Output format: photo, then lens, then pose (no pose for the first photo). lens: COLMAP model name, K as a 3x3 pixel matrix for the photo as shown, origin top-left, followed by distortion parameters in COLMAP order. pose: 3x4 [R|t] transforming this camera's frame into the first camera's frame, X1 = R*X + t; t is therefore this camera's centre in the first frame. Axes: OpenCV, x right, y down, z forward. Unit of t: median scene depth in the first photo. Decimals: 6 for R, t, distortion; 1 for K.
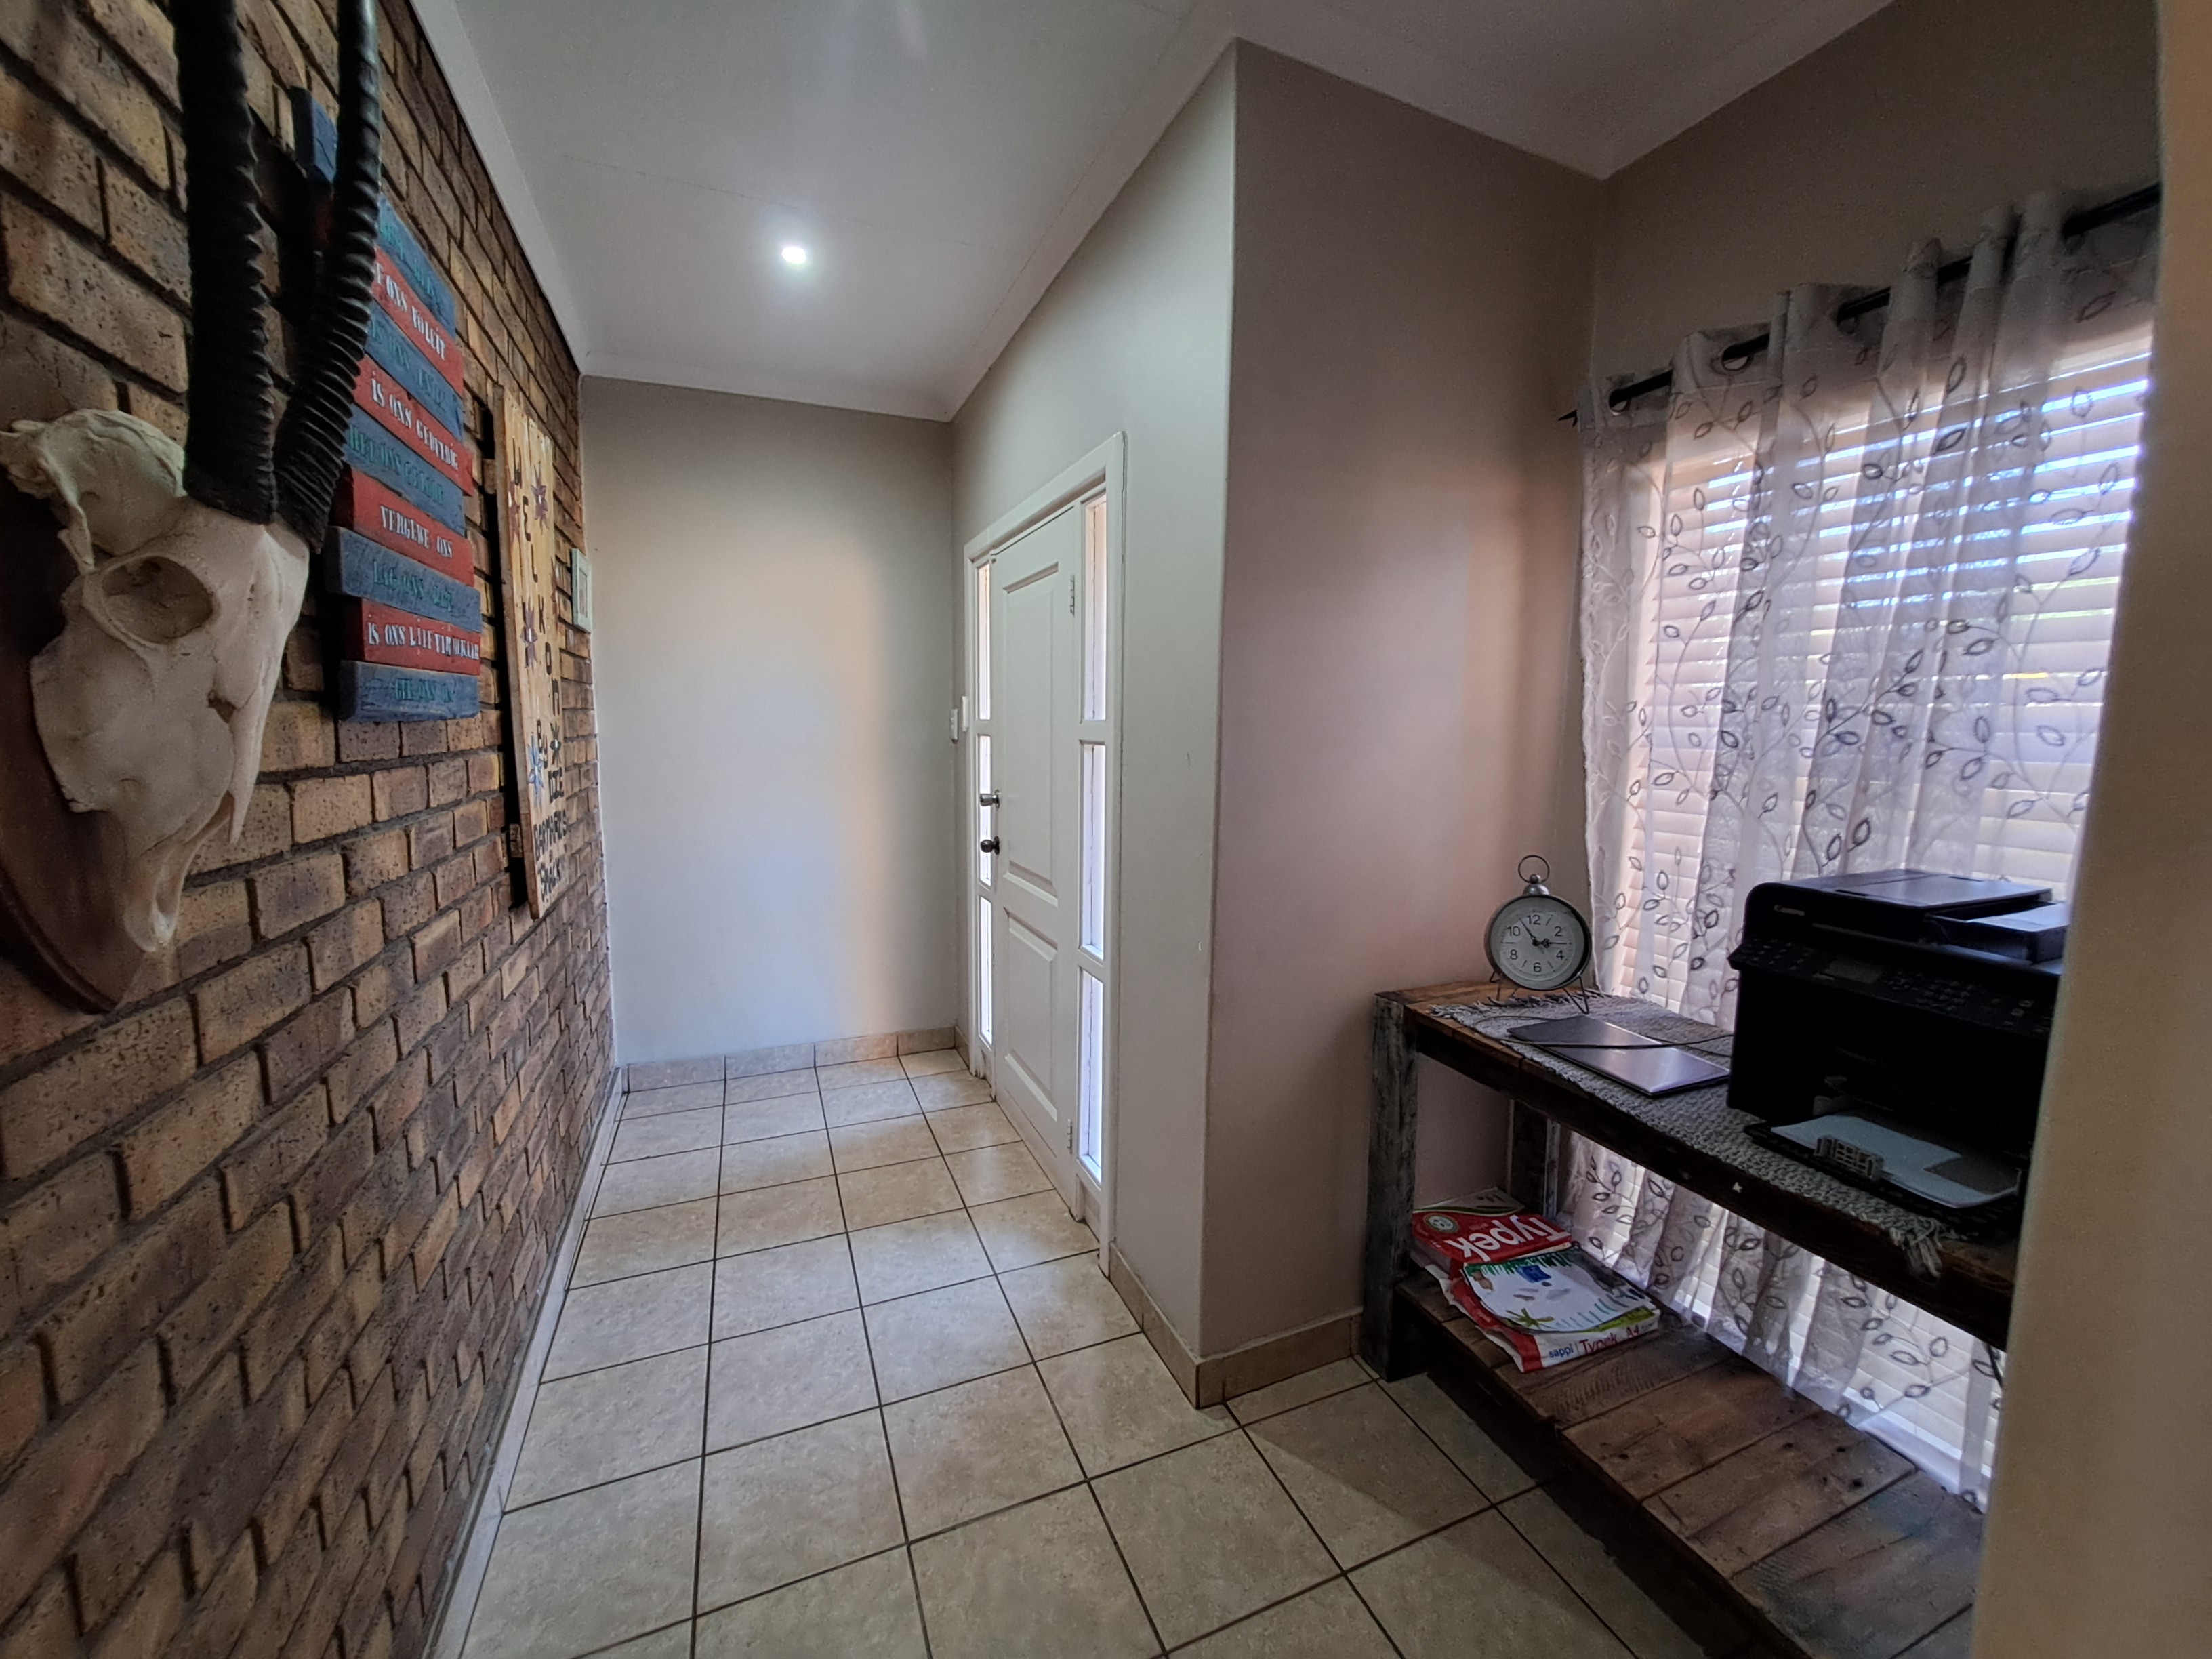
lens RADIAL K [[873.7, 0, 1105.5], [0, 873.7, 825.3], [0, 0, 1]] dist [-0.001974, 0.000282]
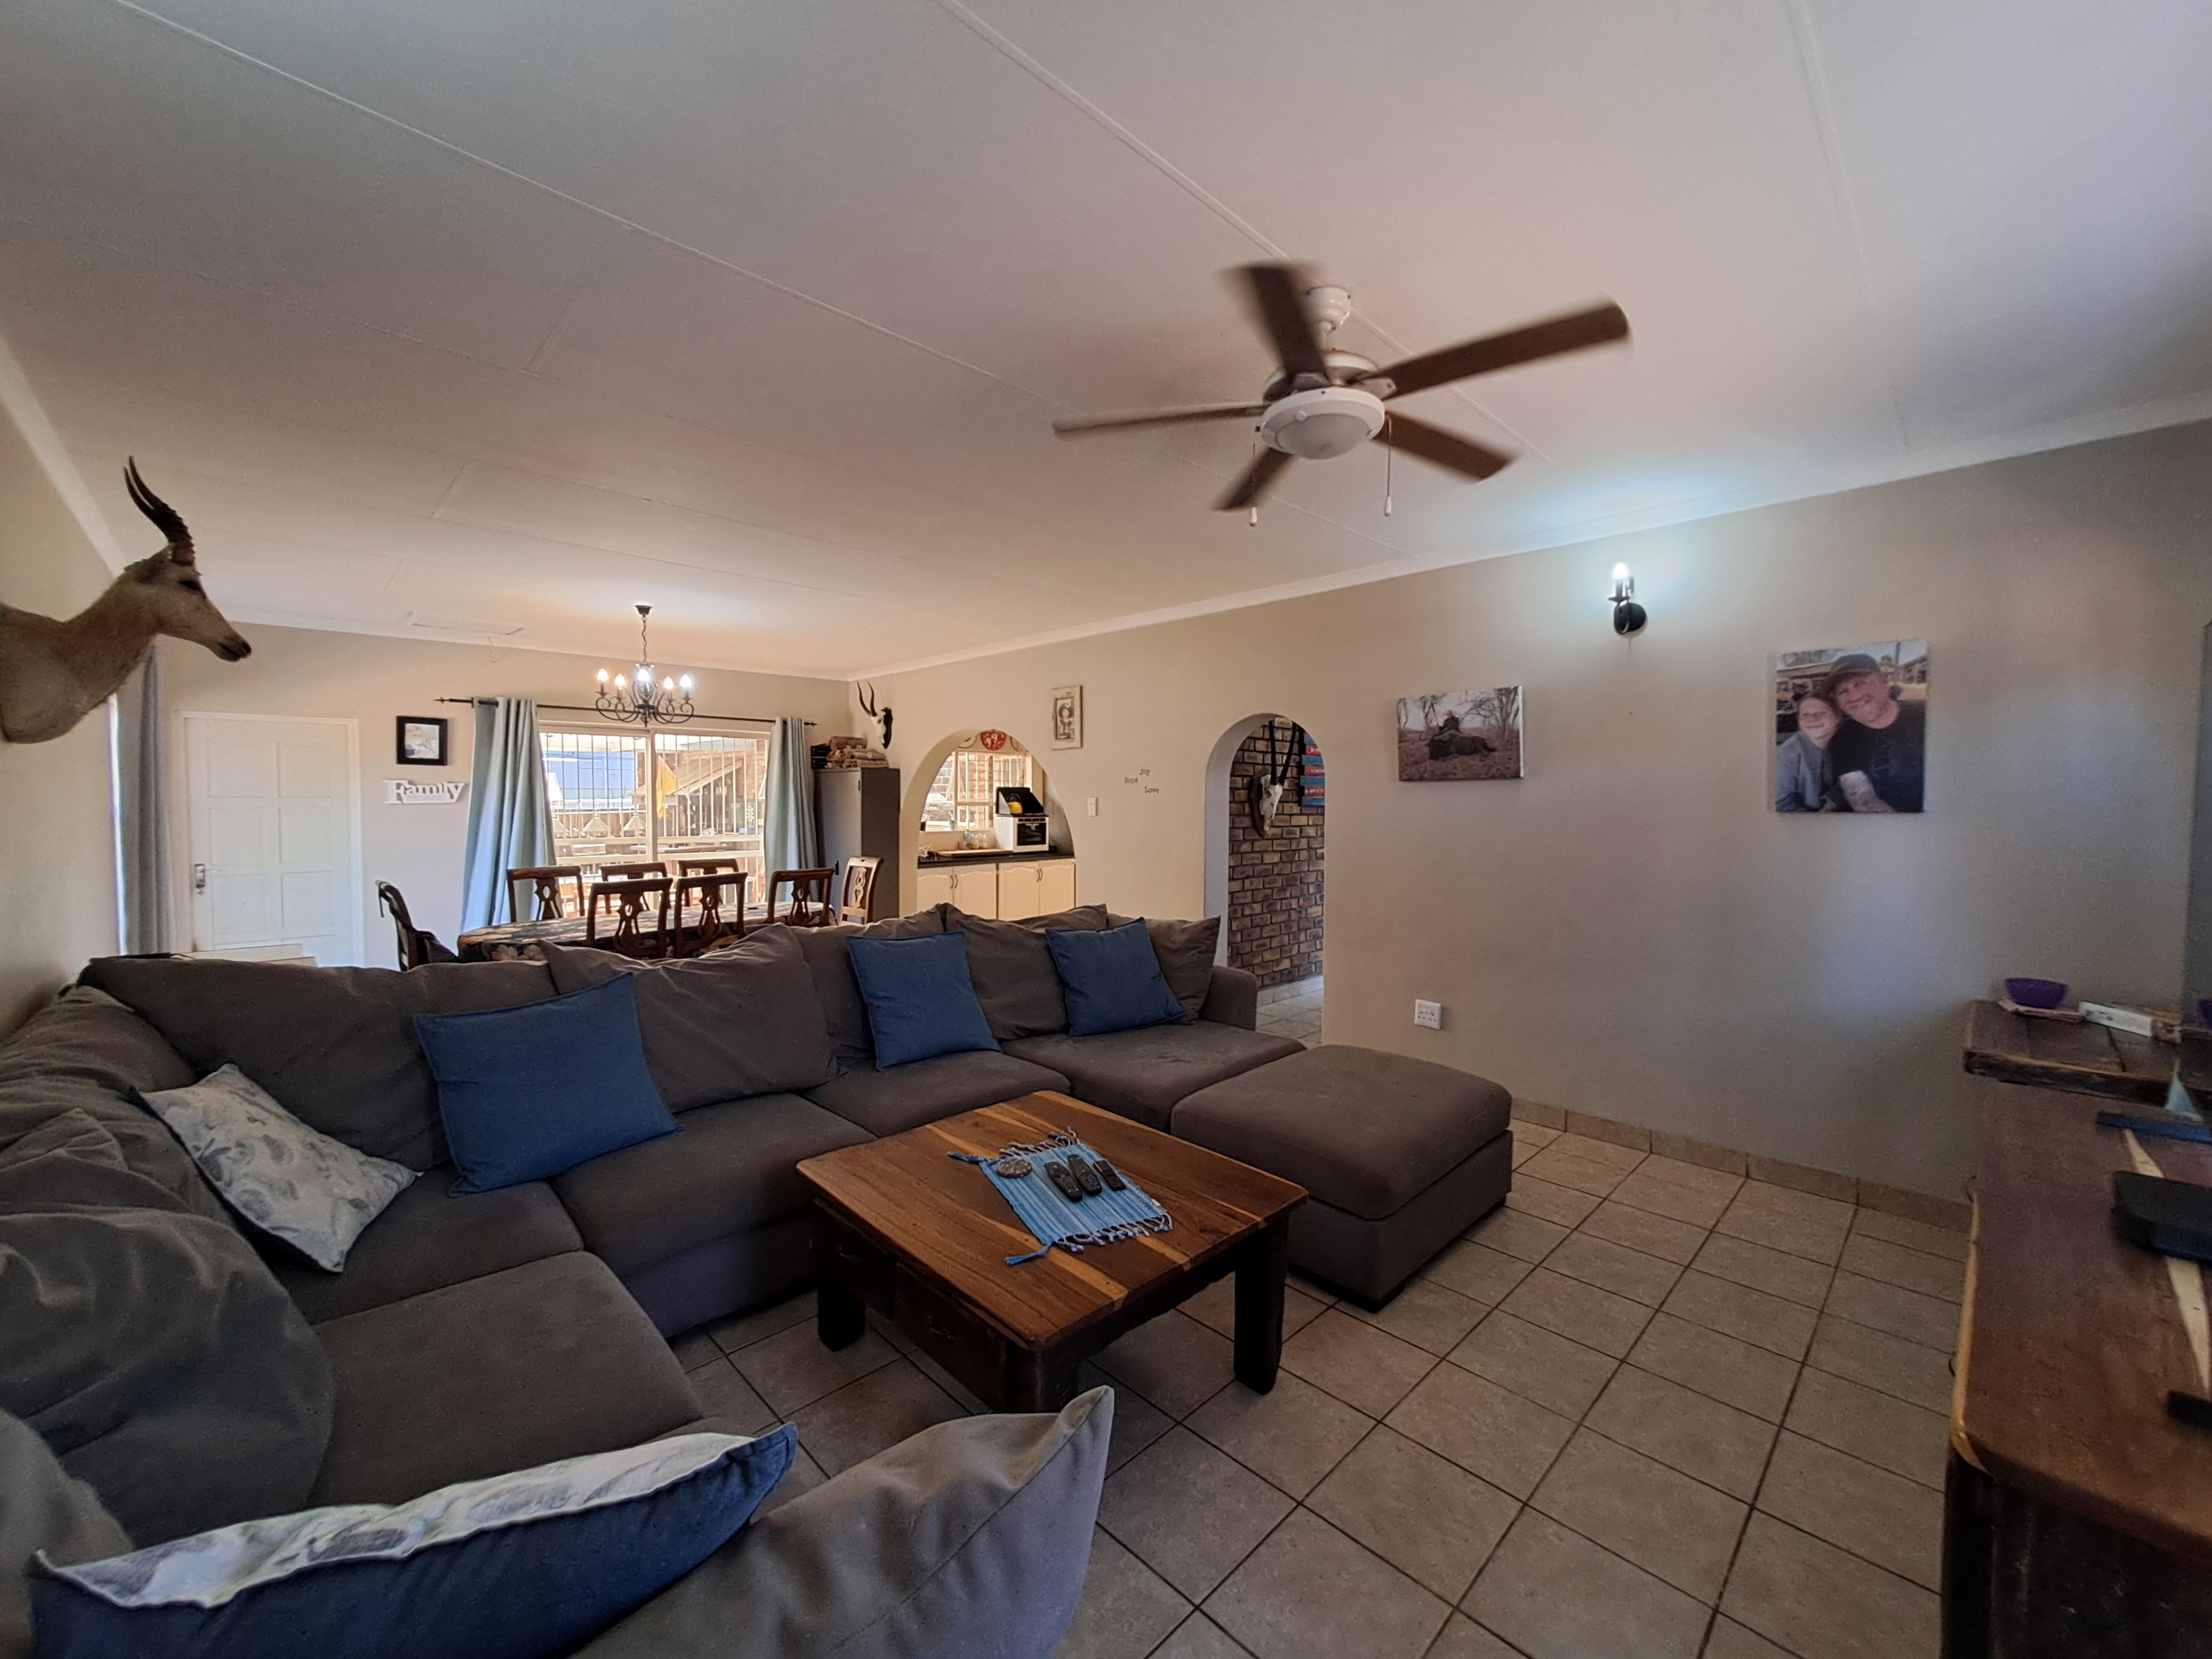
lens RADIAL K [[873.7, 0, 1103.1], [0, 873.7, 826.6], [0, 0, 1]] dist [-0.001974, 0.000282]
pose [[0.365602, 0.019796, -0.930561, 5.475354], [-0.110480, 0.993629, -0.022268, 0.394189], [0.924191, 0.110949, 0.365460, -3.161362]]
